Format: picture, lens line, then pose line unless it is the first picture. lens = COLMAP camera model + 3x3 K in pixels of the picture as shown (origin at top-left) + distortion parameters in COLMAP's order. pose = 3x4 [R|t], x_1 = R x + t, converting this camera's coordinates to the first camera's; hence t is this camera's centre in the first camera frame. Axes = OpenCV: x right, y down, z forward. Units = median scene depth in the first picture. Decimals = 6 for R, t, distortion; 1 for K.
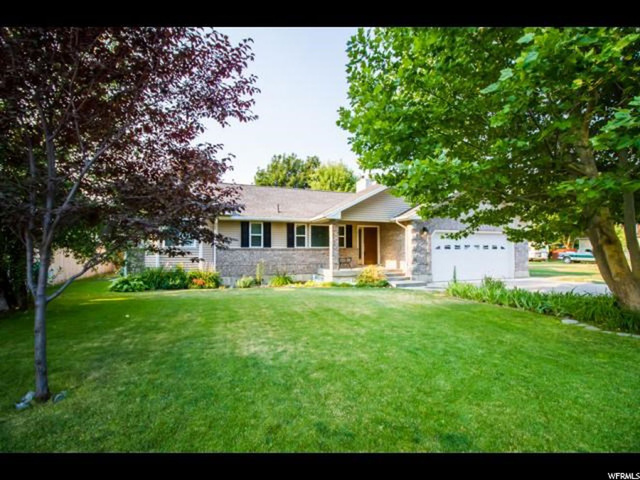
lens RADIAL K [[306.2, 0, 321.3], [0, 306.2, 230.2], [0, 0, 1]] dist [-0.015291, -0.000507]
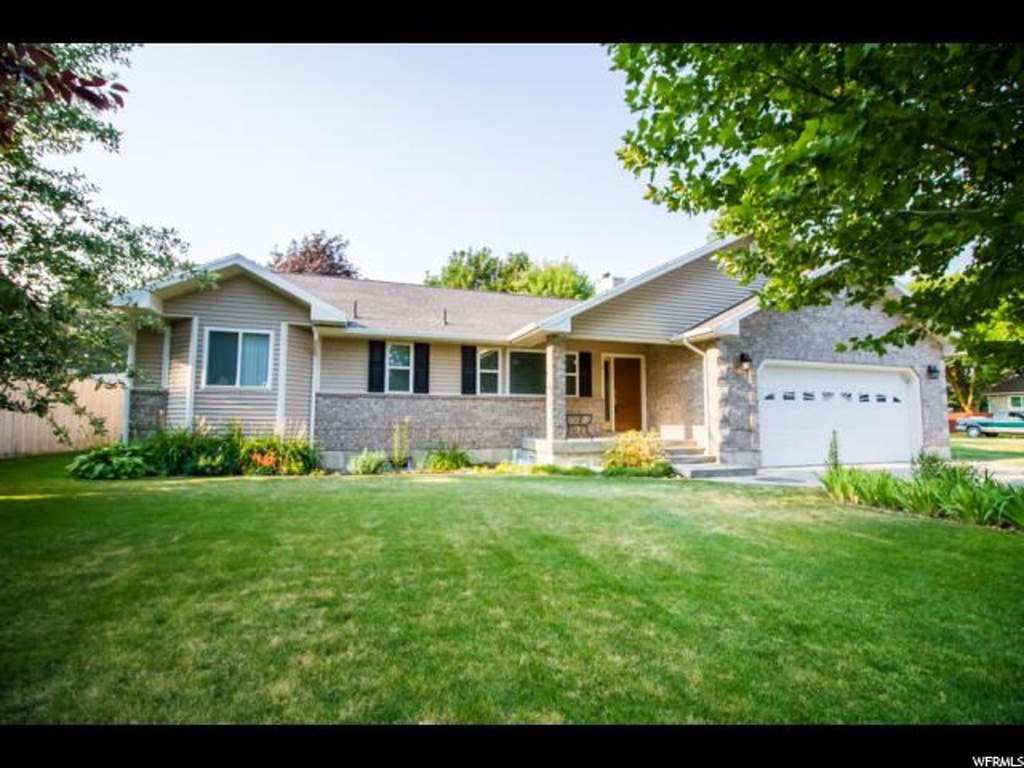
lens RADIAL K [[489.9, 0, 514.0], [0, 489.9, 368.3], [0, 0, 1]] dist [-0.015291, -0.000507]
pose [[0.999291, 0.005204, -0.037297, 0.003528], [-0.006350, 0.999509, -0.030668, 0.038994], [0.037119, 0.030883, 0.998834, 0.210489]]
